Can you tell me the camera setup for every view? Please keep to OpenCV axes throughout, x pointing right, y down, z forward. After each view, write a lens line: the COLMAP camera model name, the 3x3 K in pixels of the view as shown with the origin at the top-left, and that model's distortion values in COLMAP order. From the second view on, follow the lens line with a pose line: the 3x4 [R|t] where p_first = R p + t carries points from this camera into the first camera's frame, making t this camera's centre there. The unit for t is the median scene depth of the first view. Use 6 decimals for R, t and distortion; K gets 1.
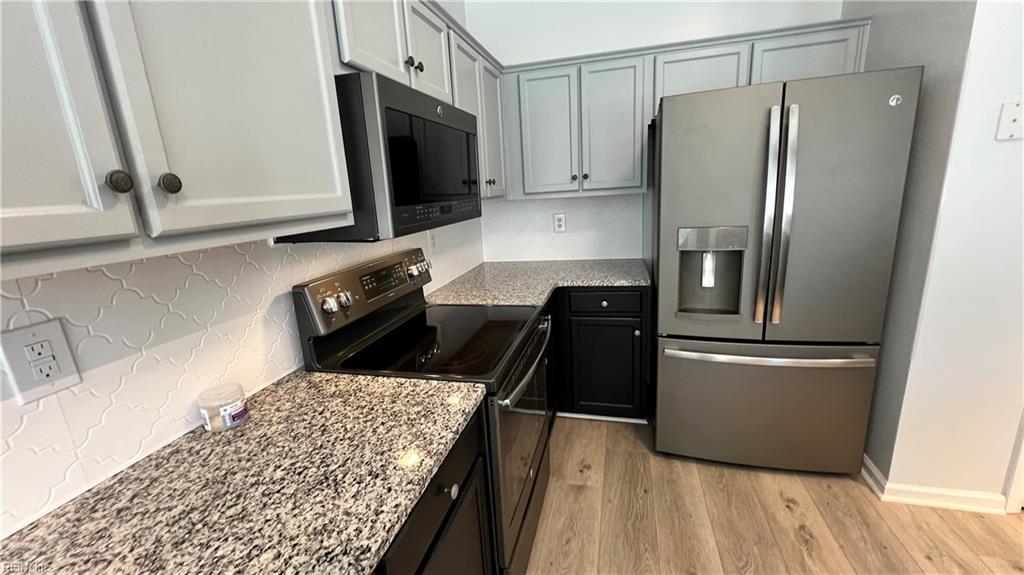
lens RADIAL K [[415.4, 0, 509.7], [0, 415.4, 281.5], [0, 0, 1]] dist [-0.000857, -0.000211]
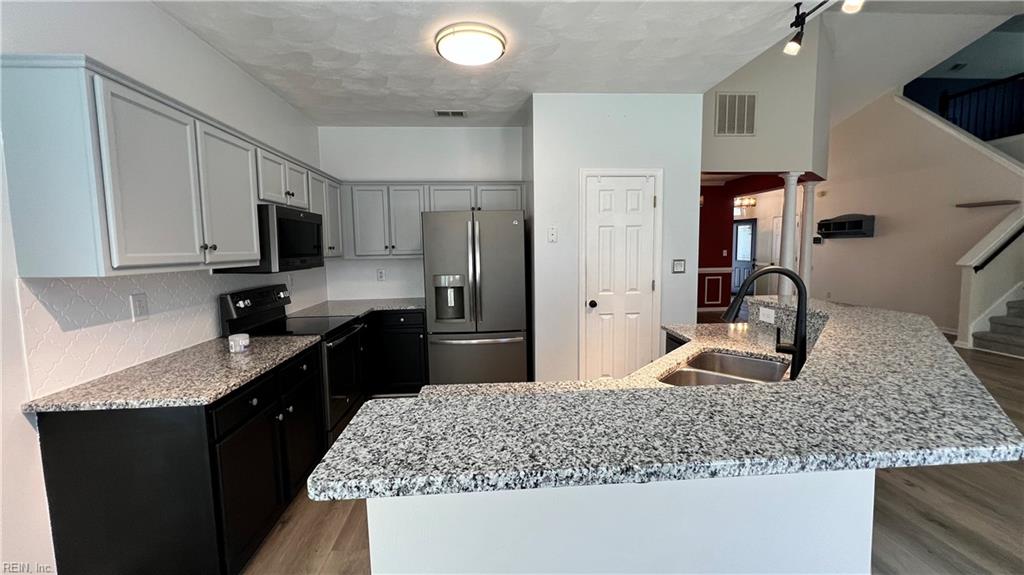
lens RADIAL K [[415.4, 0, 516.4], [0, 415.4, 287.2], [0, 0, 1]] dist [-0.000857, -0.000211]
pose [[0.941391, 0.014111, 0.337023, 0.112874], [0.032778, 0.990570, -0.133030, 0.201519], [-0.335722, 0.136280, 0.932051, -0.963113]]
